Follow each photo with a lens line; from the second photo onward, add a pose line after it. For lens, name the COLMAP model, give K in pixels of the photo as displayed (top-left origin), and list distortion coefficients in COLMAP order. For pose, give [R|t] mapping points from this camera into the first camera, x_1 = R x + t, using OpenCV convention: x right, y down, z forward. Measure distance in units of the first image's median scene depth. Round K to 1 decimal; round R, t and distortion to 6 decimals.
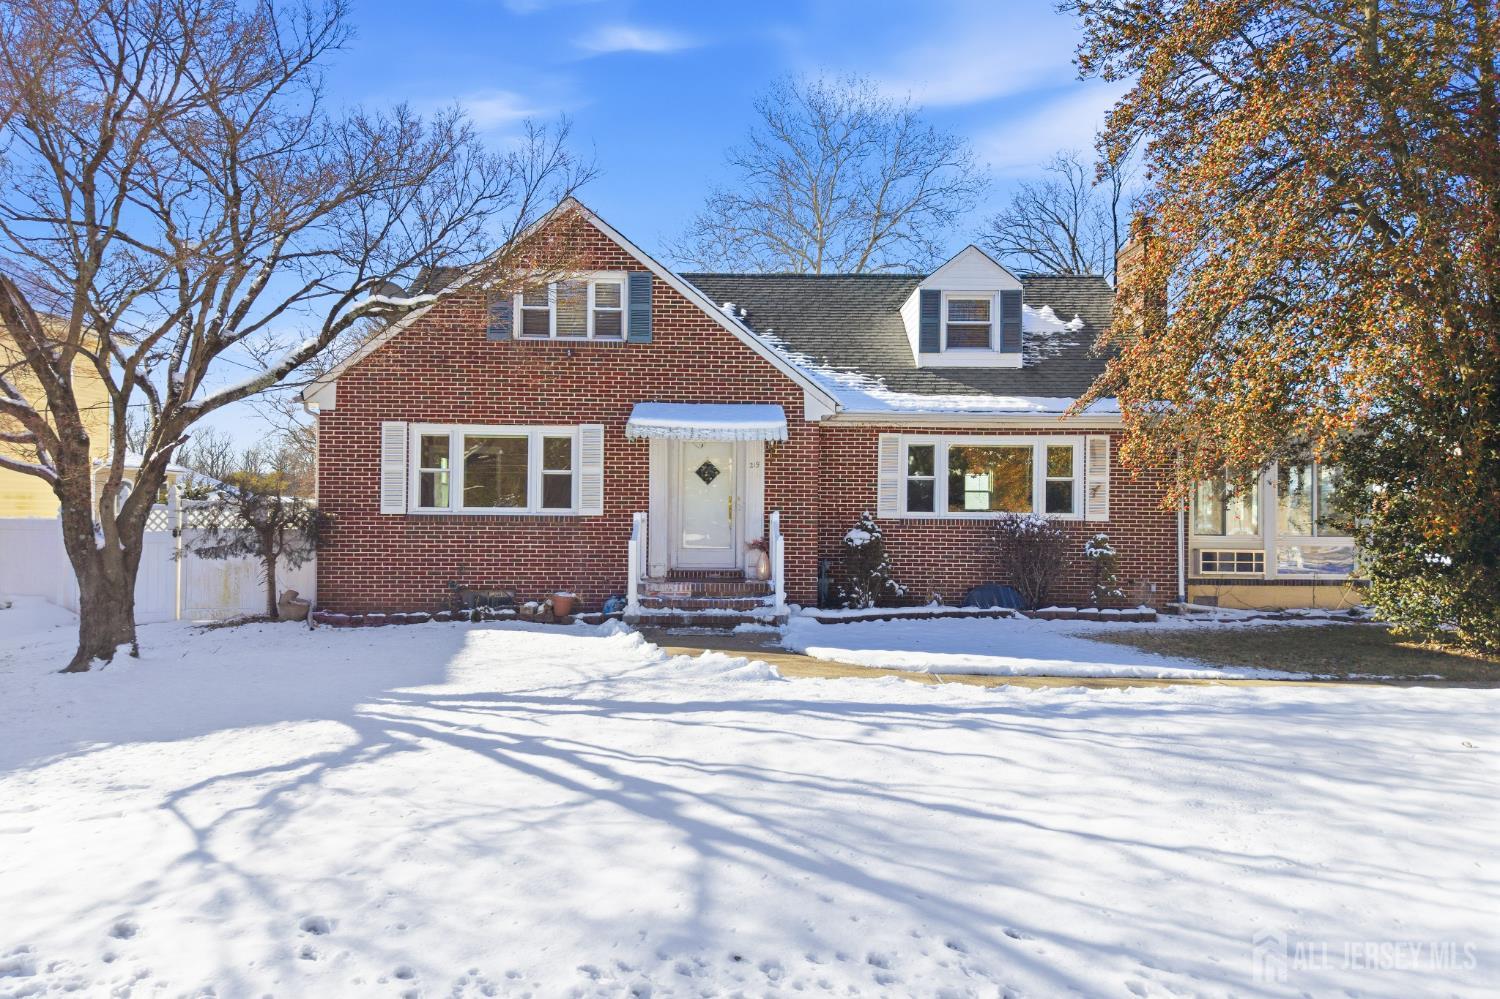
lens RADIAL K [[998.8, 0, 750.2], [0, 998.8, 504.2], [0, 0, 1]] dist [0.001324, -0.003236]
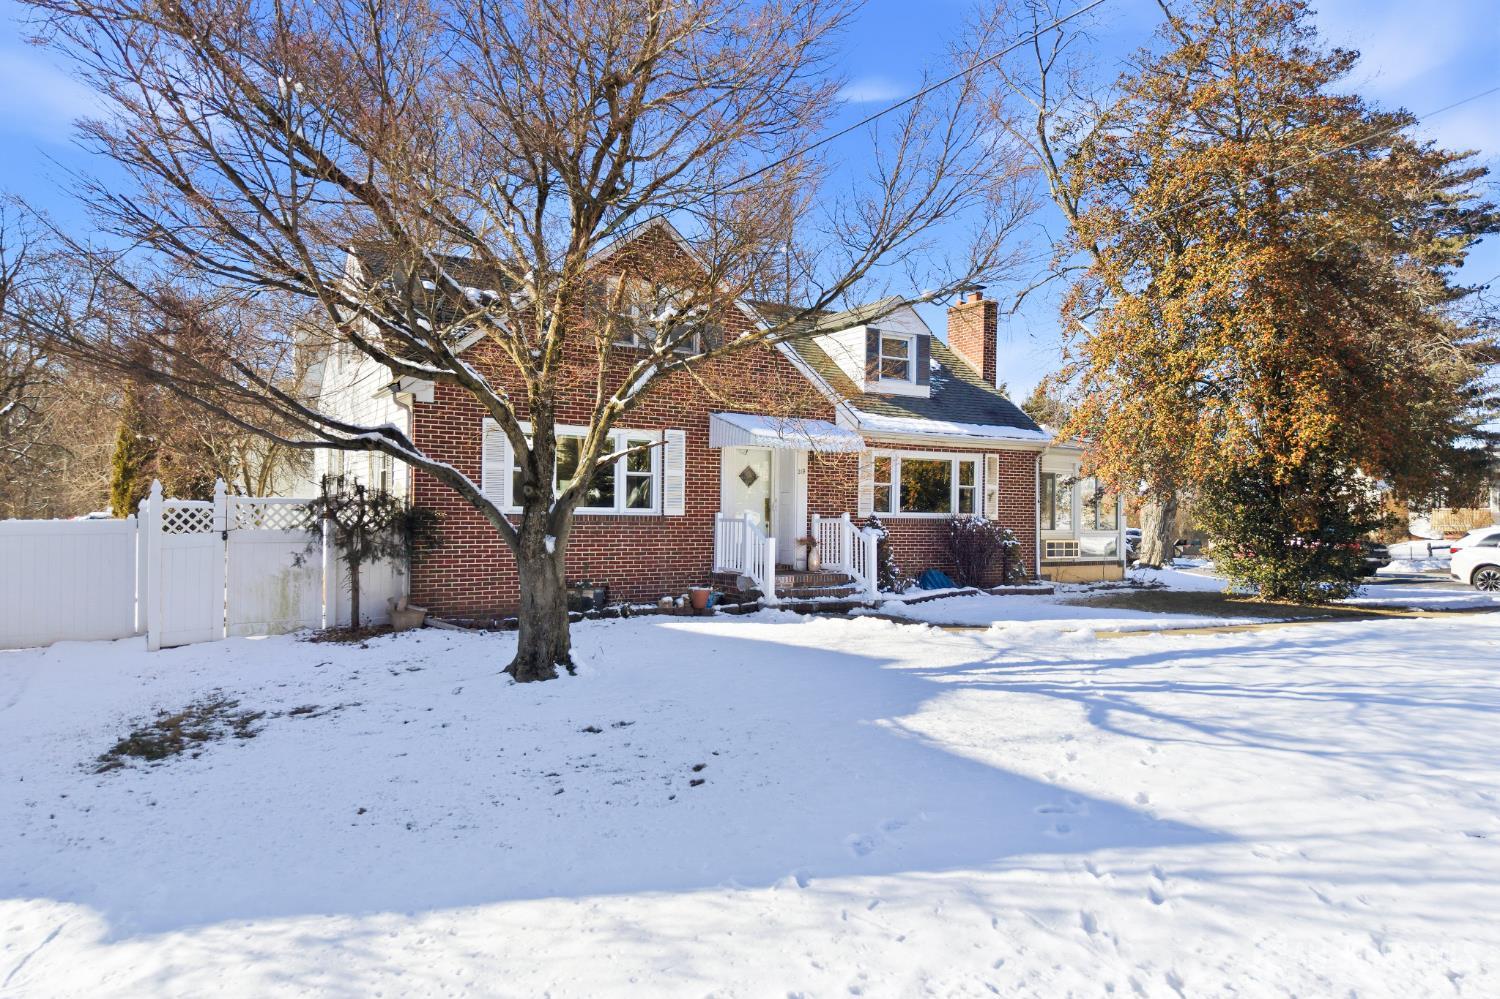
lens RADIAL K [[998.8, 0, 751.7], [0, 998.8, 499.5], [0, 0, 1]] dist [0.001324, -0.003236]
pose [[0.861916, 0.010393, 0.506944, -0.625522], [-0.014492, 0.999886, 0.004141, -0.010938], [-0.506843, -0.010916, 0.861969, 0.029903]]
